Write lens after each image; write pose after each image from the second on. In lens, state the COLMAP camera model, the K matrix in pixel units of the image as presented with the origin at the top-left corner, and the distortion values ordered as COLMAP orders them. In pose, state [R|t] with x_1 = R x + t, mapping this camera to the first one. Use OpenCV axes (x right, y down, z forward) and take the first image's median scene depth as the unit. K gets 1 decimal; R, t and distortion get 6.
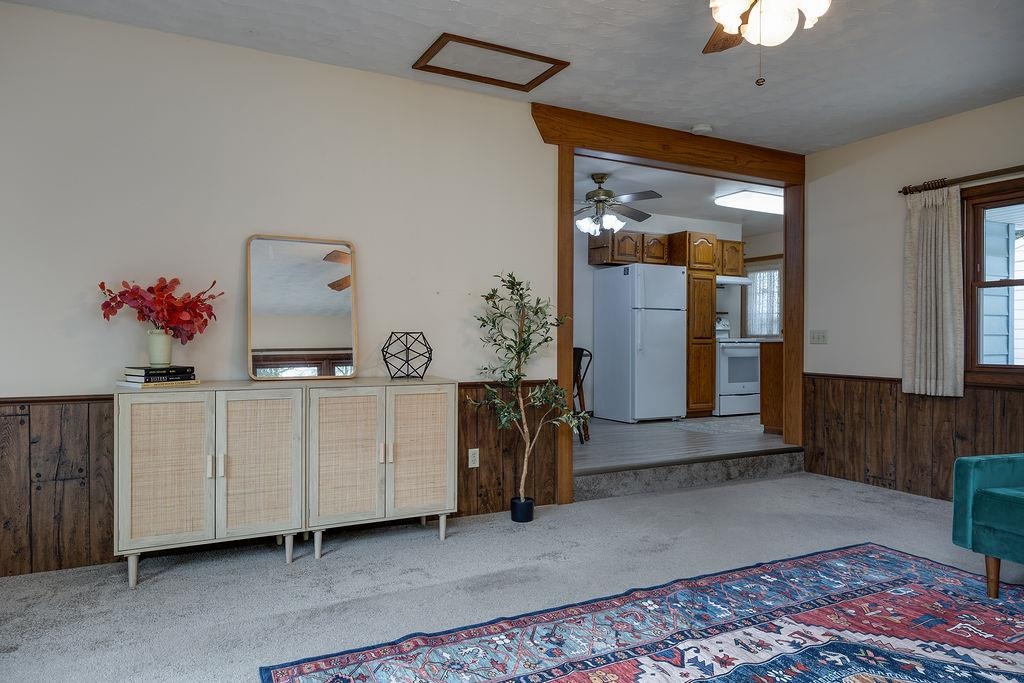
lens RADIAL K [[664.6, 0, 509.7], [0, 664.6, 342.3], [0, 0, 1]] dist [-0.005255, -0.001849]
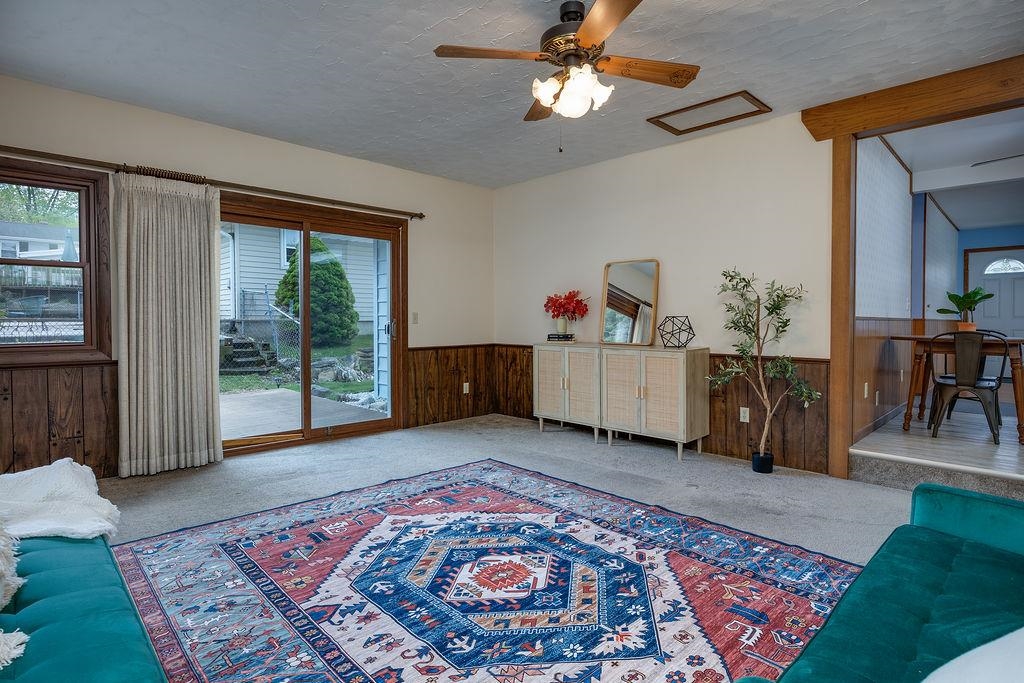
lens RADIAL K [[529.4, 0, 510.7], [0, 529.4, 334.7], [0, 0, 1]] dist [0.001816, 0.000043]
pose [[0.293010, 0.026298, -0.955748, 1.100732], [-0.006223, 0.999653, 0.025599, -0.003157], [0.956089, -0.001553, 0.293072, 0.387247]]
